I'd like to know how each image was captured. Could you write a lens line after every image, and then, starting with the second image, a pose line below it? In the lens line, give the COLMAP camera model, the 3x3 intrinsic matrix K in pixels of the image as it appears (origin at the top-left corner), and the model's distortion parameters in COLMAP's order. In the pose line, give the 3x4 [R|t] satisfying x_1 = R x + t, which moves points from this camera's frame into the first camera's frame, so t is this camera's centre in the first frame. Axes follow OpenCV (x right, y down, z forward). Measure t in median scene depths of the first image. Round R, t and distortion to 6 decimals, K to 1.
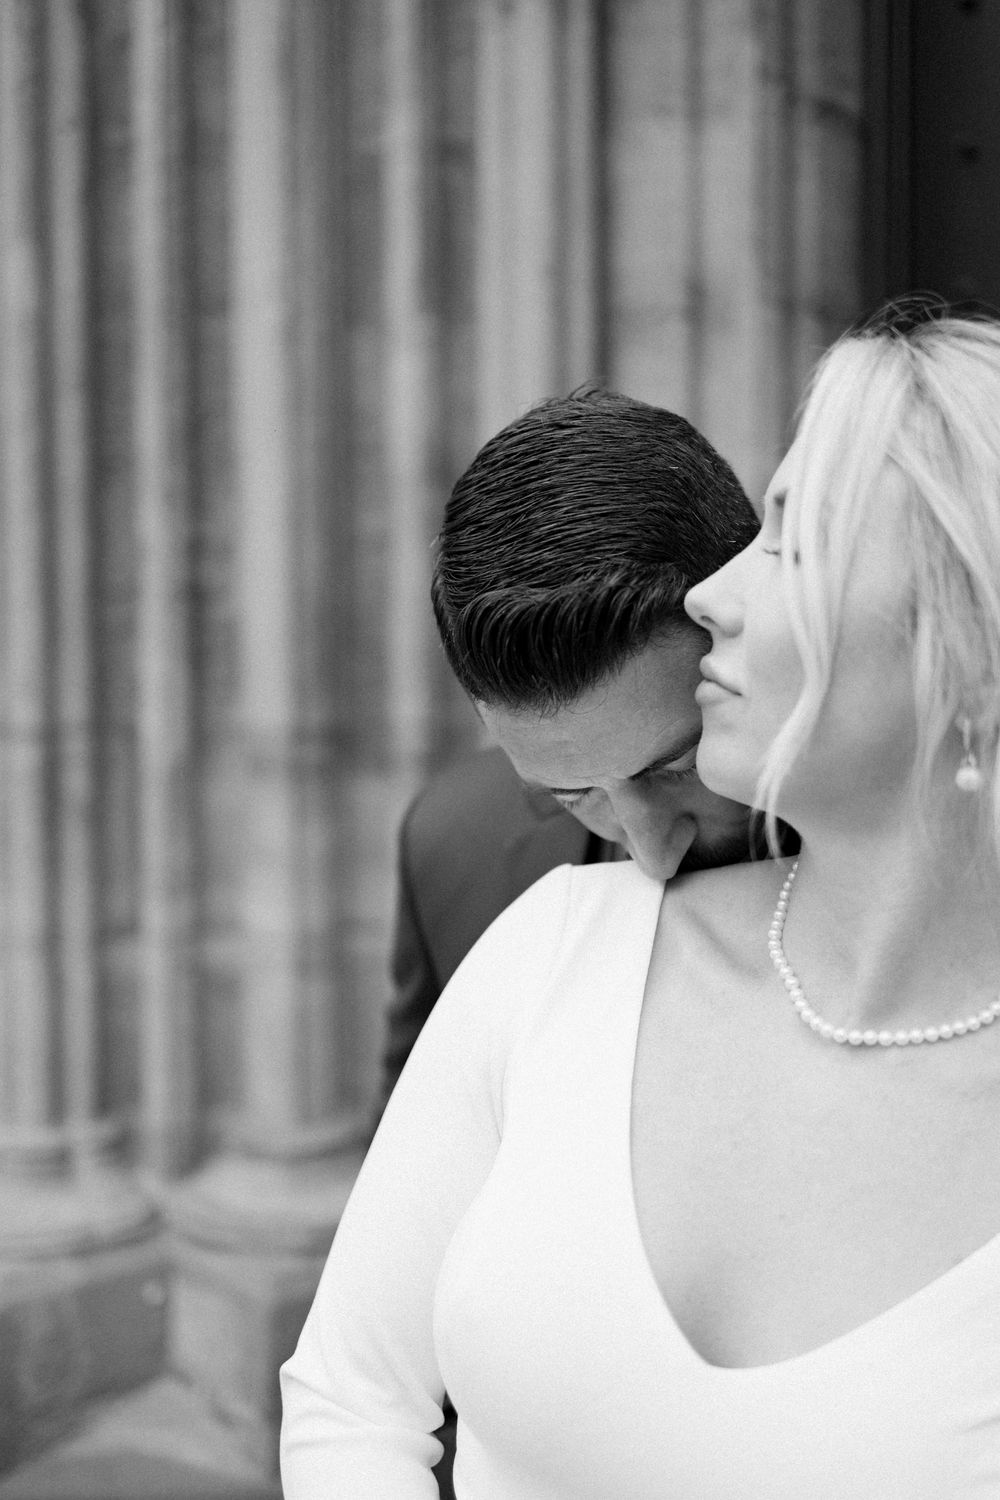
lens RADIAL K [[1532.6, 0, 502.3], [0, 1532.6, 715.4], [0, 0, 1]] dist [0.003778, -0.001159]
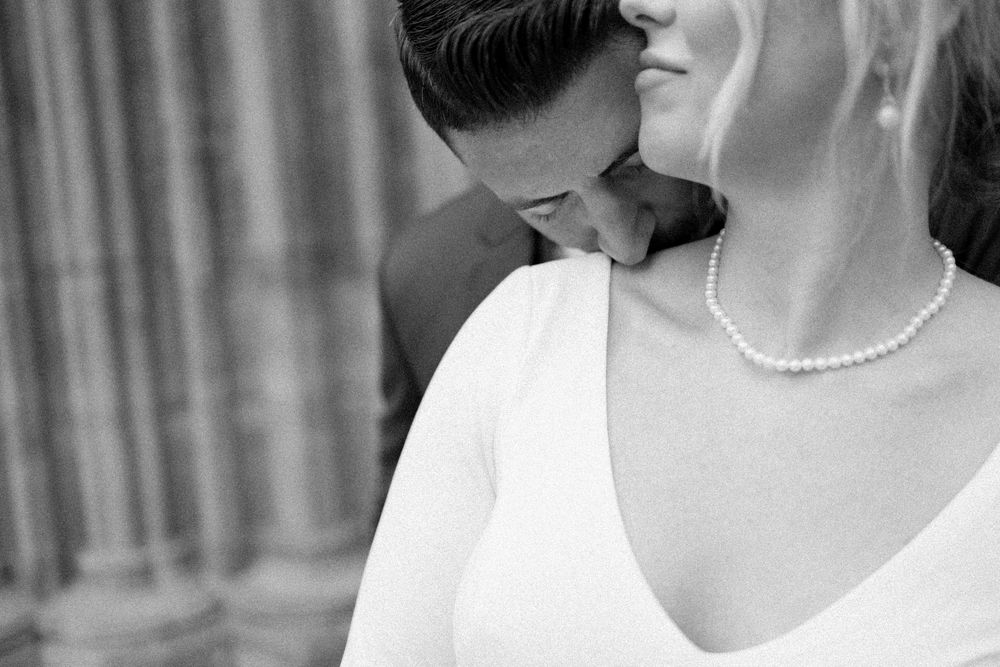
lens RADIAL K [[940.2, 0, 481.7], [0, 940.2, 334.4], [0, 0, 1]] dist [-0.009378, -0.003122]
pose [[0.994604, -0.081402, 0.064318, -0.024066], [0.078863, 0.996039, 0.041077, 0.066049], [-0.067407, -0.035783, 0.997084, 0.145998]]
